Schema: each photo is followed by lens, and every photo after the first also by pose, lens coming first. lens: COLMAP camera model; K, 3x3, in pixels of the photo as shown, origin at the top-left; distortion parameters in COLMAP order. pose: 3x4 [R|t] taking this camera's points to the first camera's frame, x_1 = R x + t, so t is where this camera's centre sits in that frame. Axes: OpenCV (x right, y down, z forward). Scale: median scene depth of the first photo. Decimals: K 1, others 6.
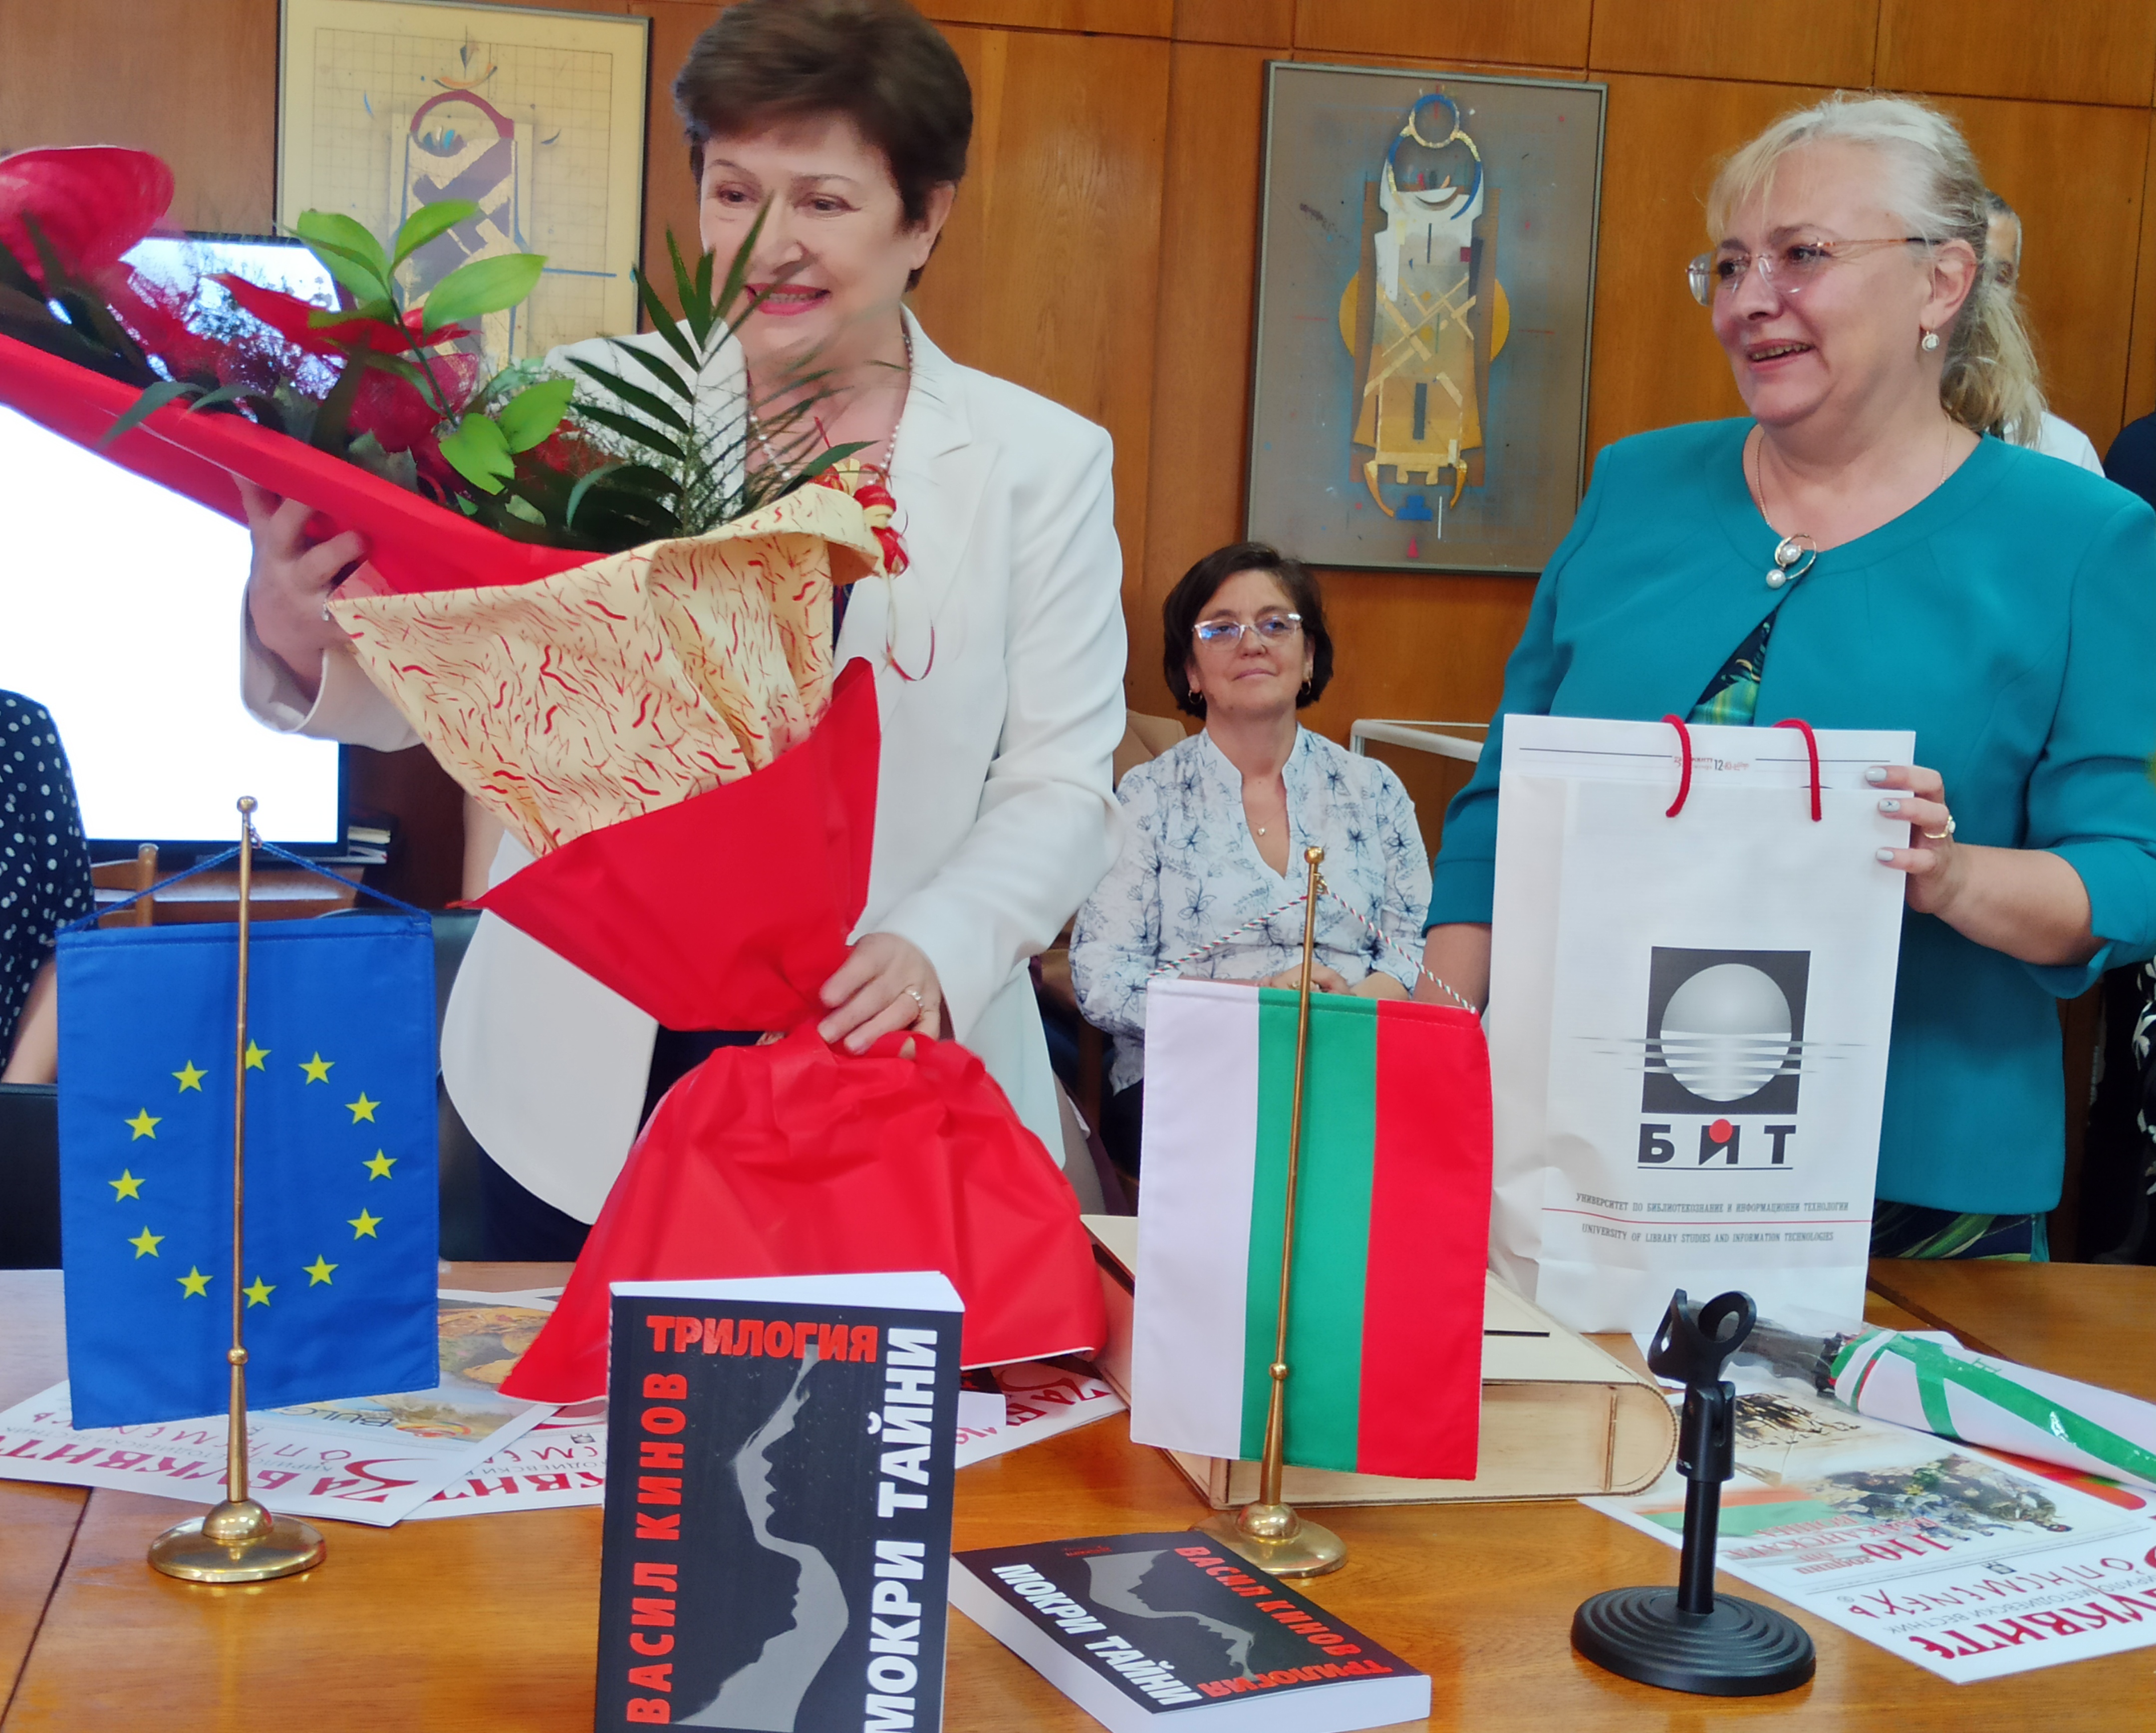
lens RADIAL K [[2964.2, 0, 1009.6], [0, 2964.2, 858.4], [0, 0, 1]] dist [0.033234, -0.000155]
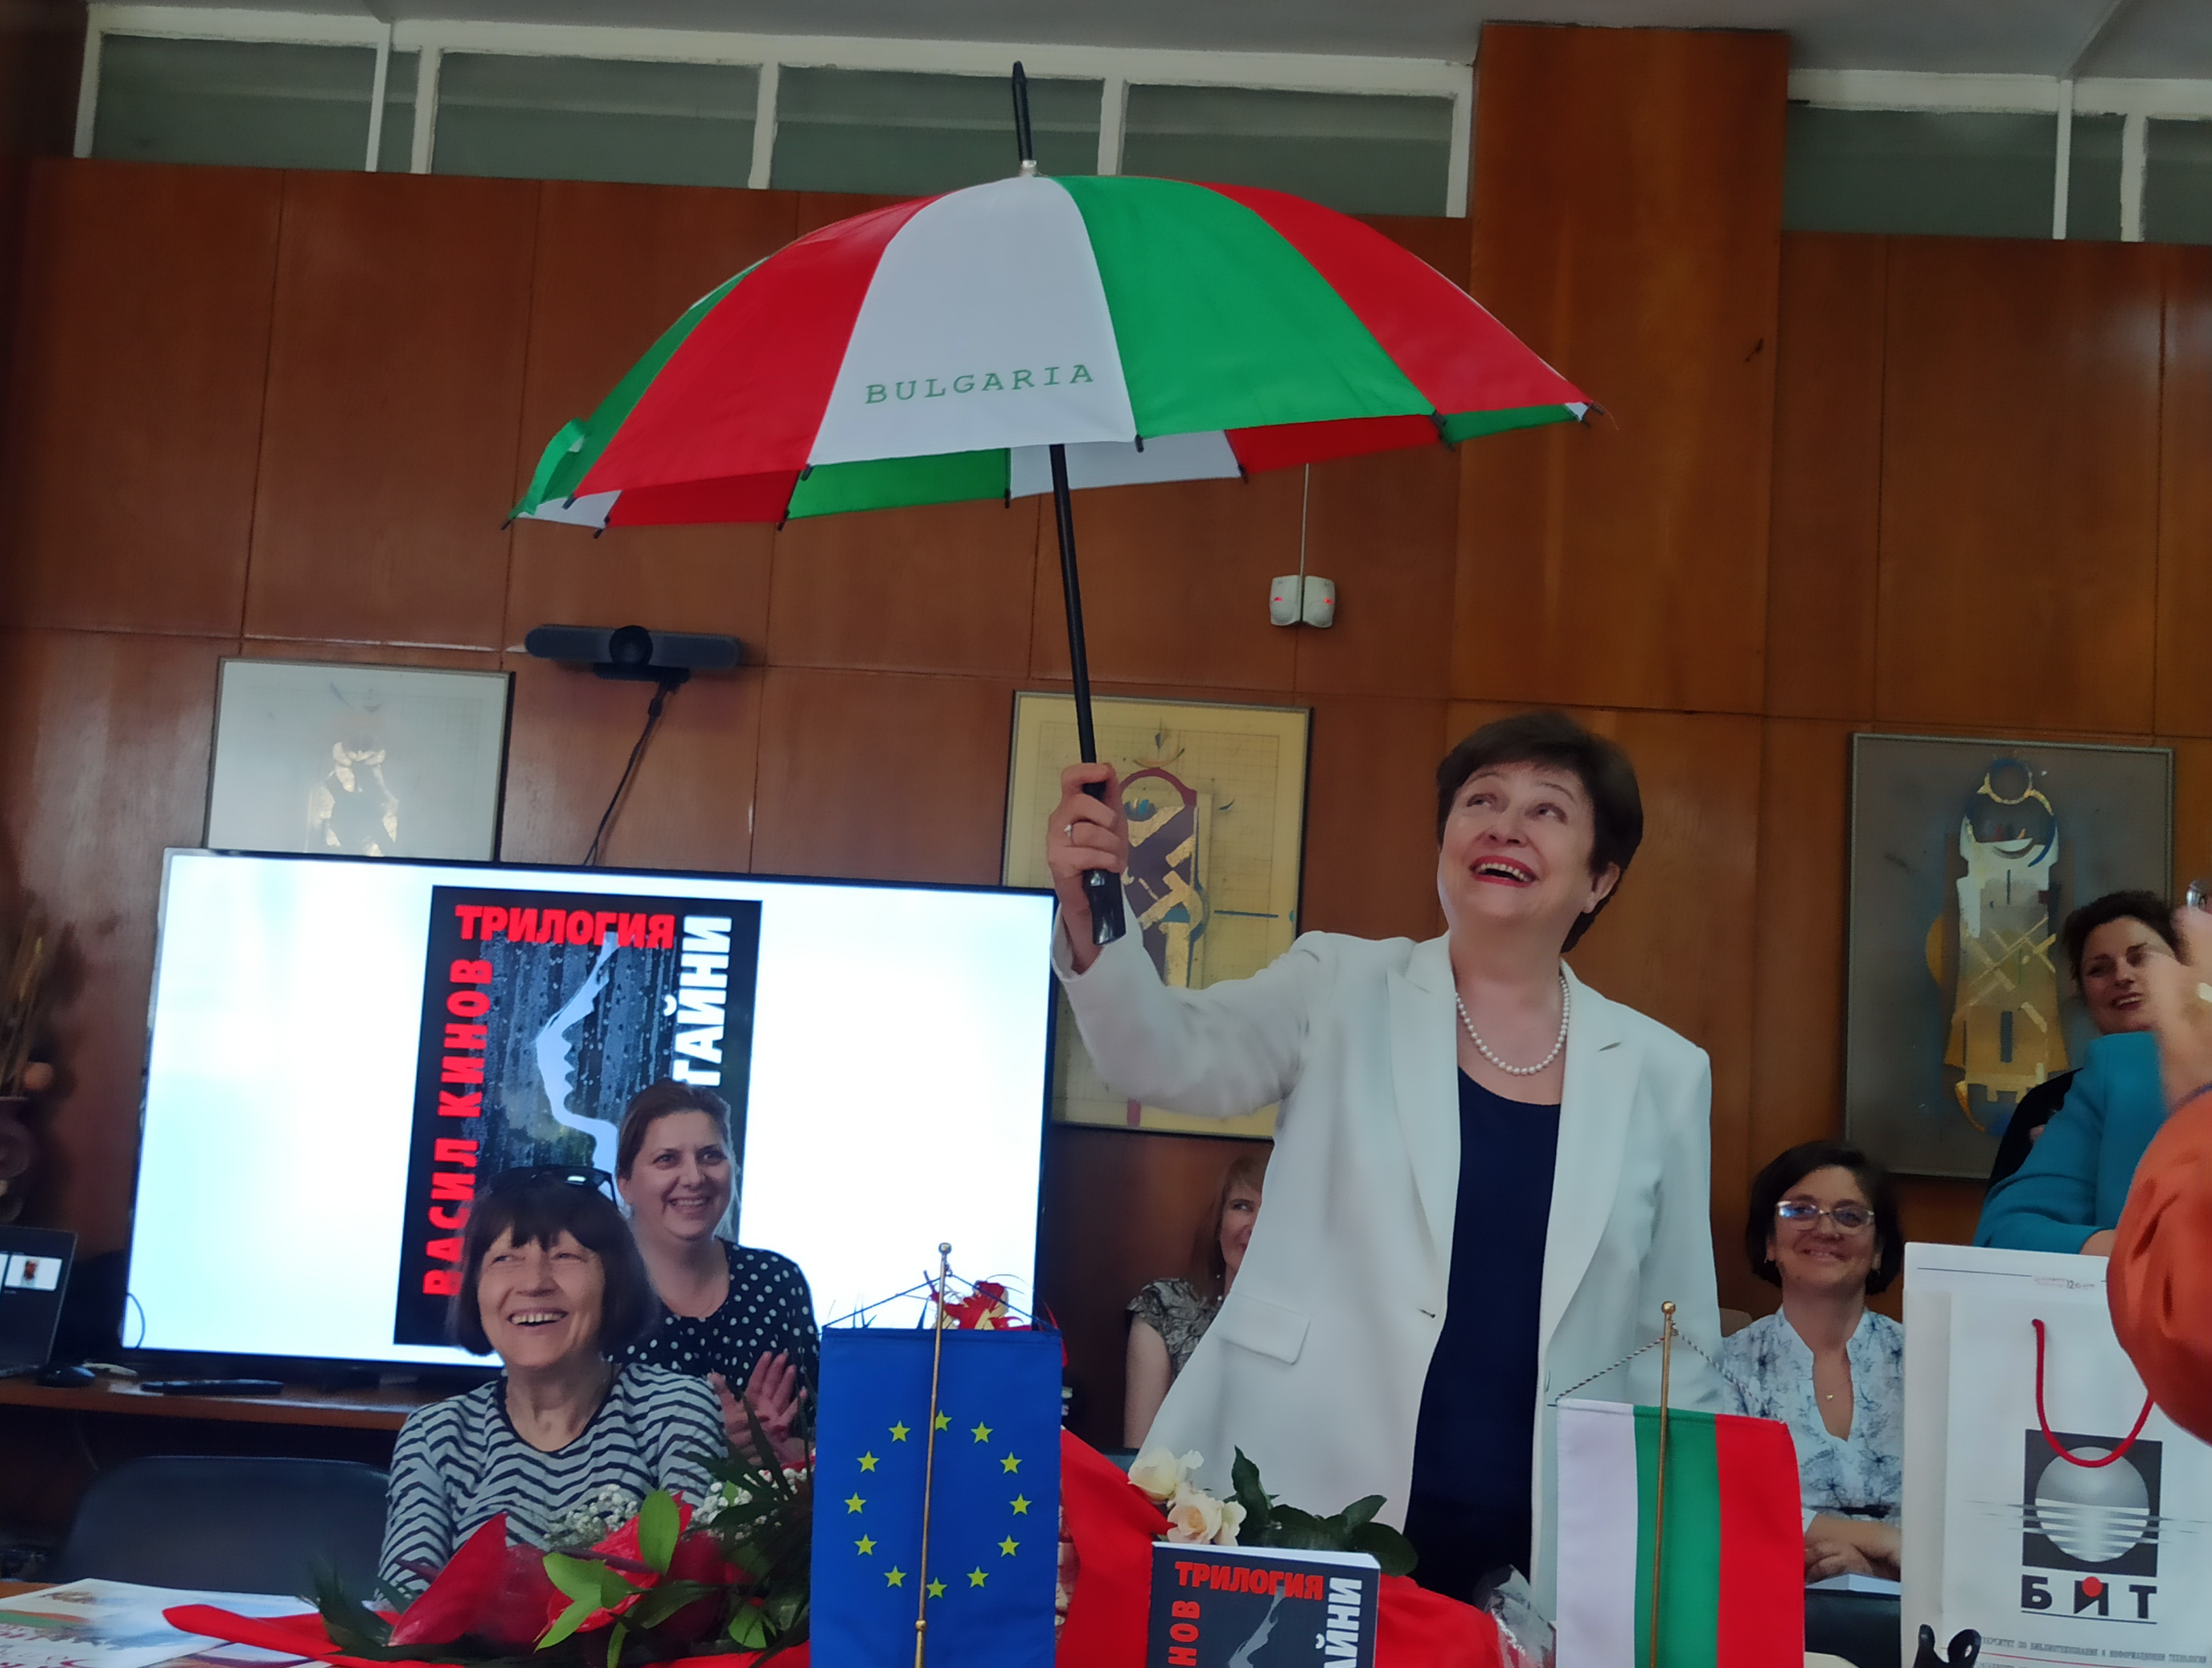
lens RADIAL K [[2991.6, 0, 1106.0], [0, 2991.6, 834.0], [0, 0, 1]] dist [0.178696, -0.845573]
pose [[0.978585, -0.008290, -0.205675, 0.049720], [-0.037564, 0.975218, -0.218035, 0.037546], [0.202385, 0.221092, 0.954022, -0.174375]]
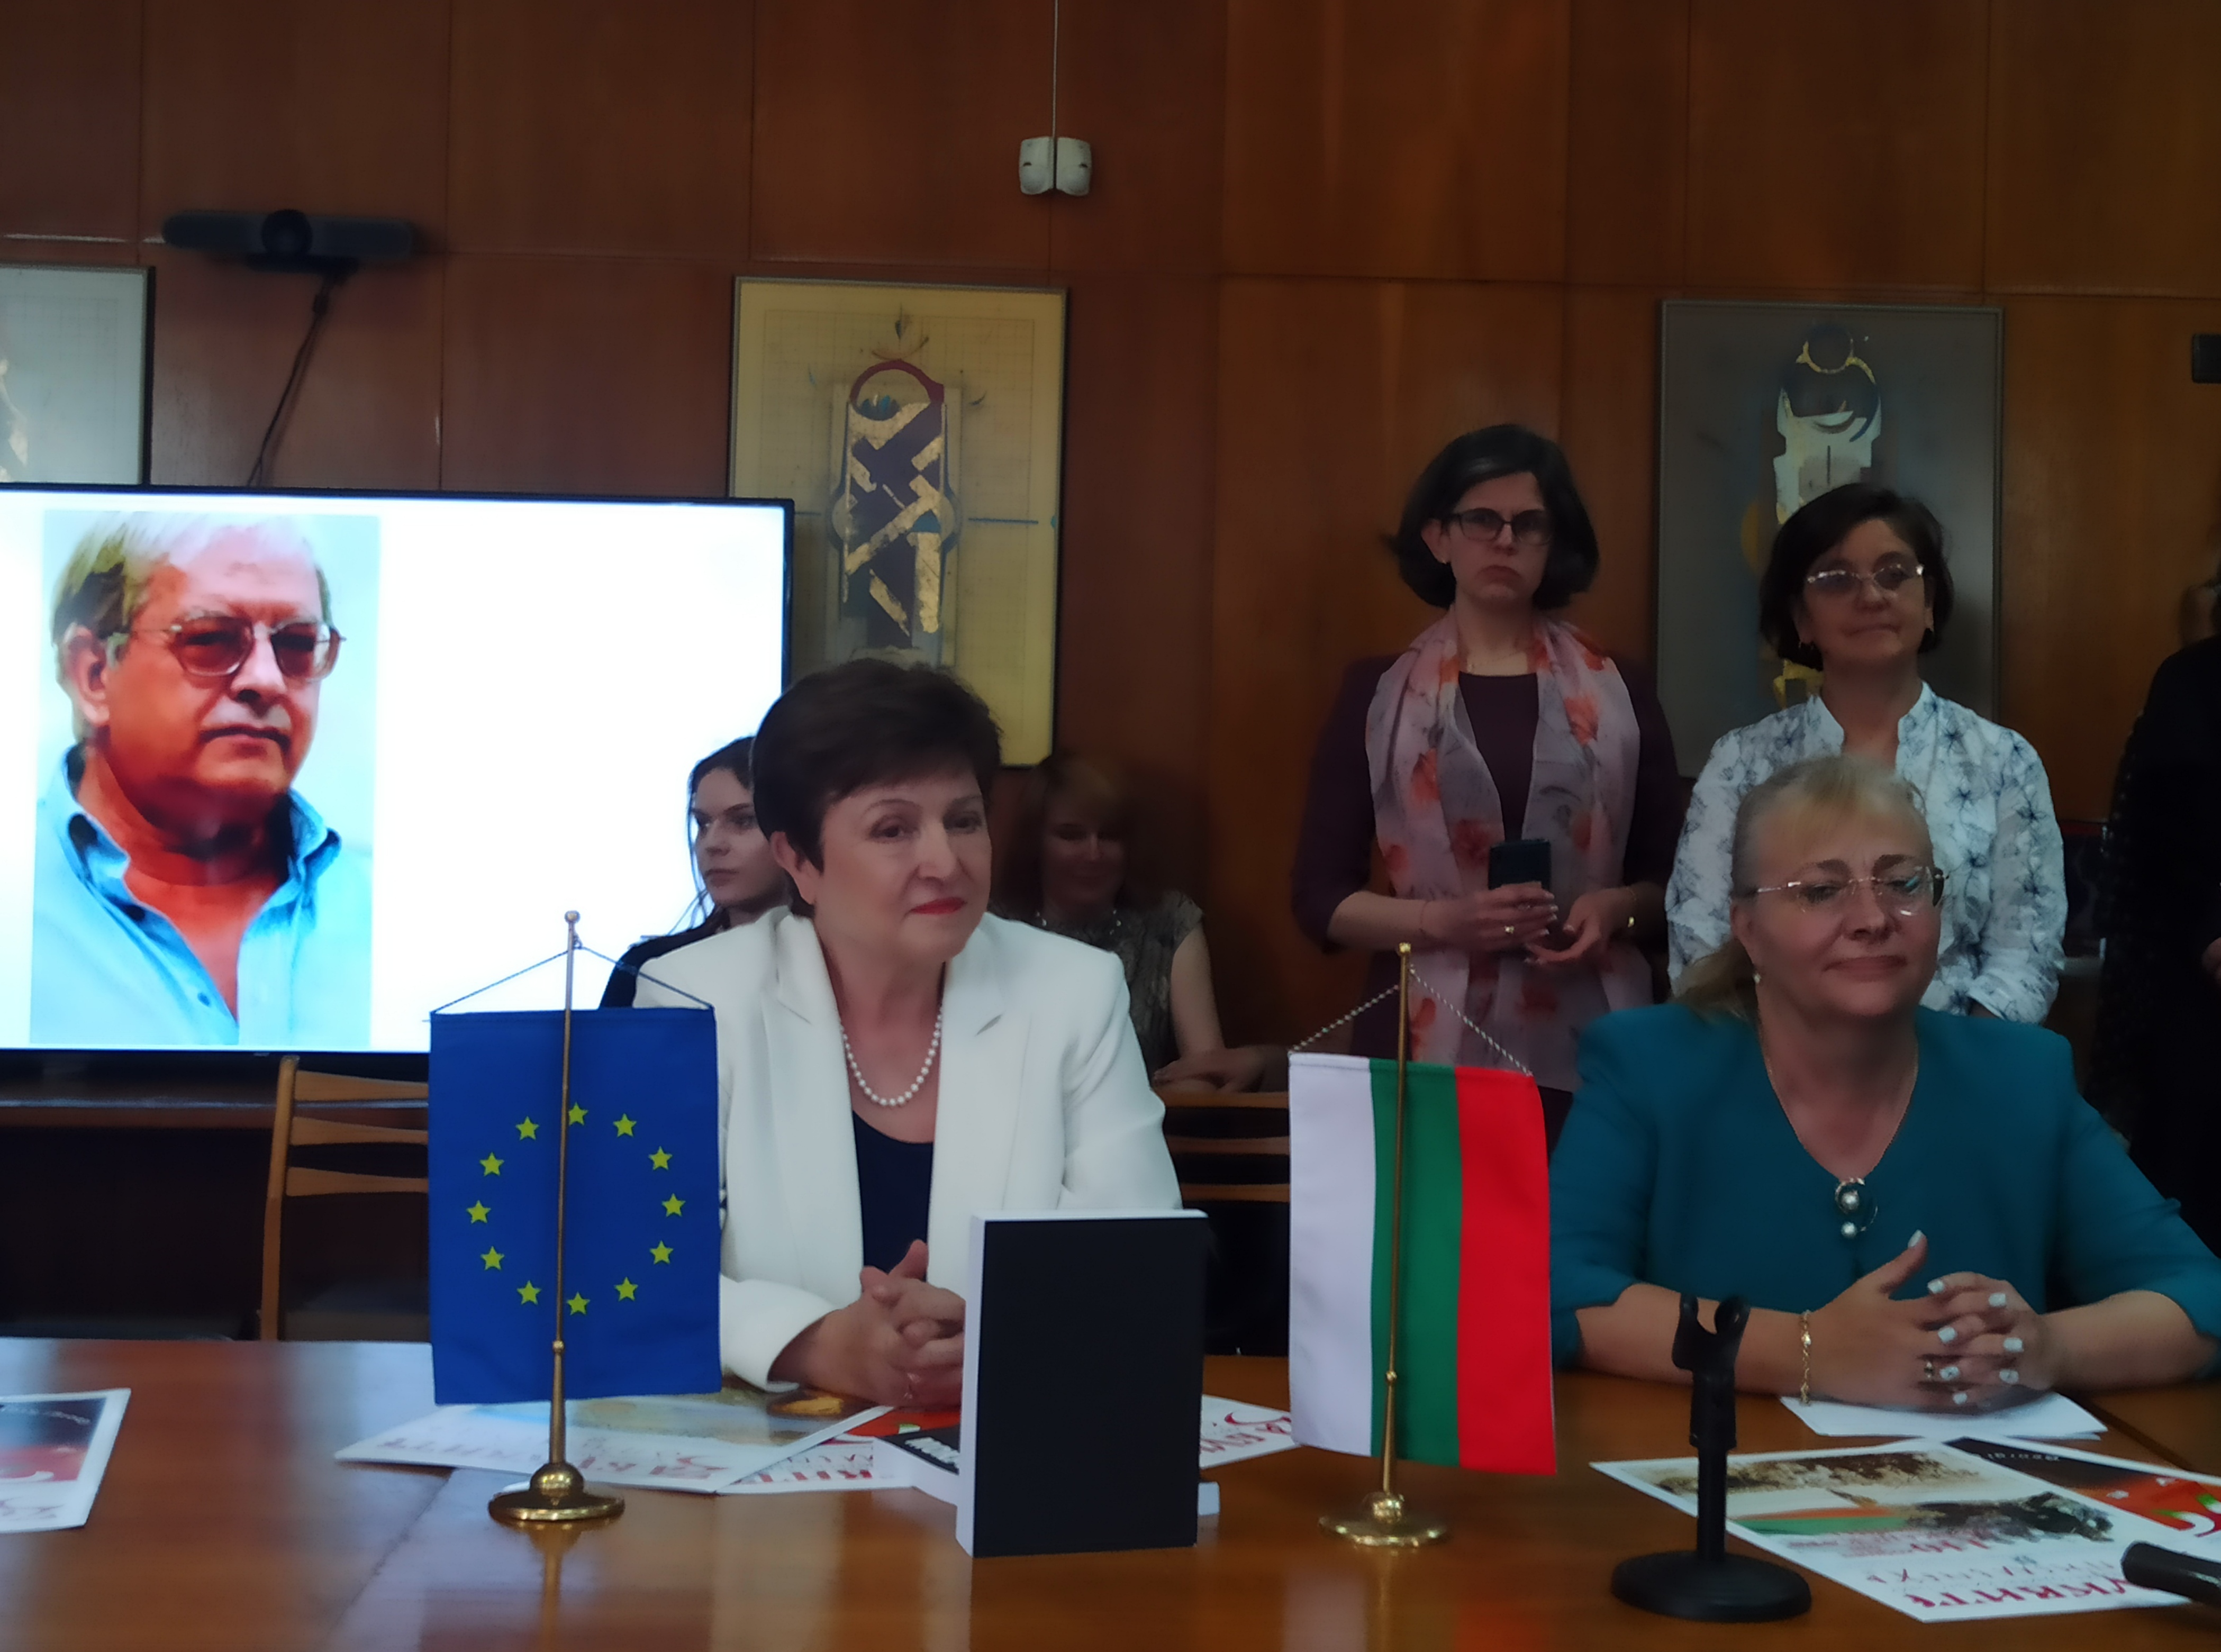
lens RADIAL K [[3143.2, 0, 1110.5], [0, 3143.2, 826.0], [0, 0, 1]] dist [0.051477, -0.057995]
pose [[0.988806, -0.018971, -0.147997, 0.062983], [0.004159, 0.995003, -0.099759, 0.028024], [0.149150, 0.098027, 0.983944, -0.110352]]
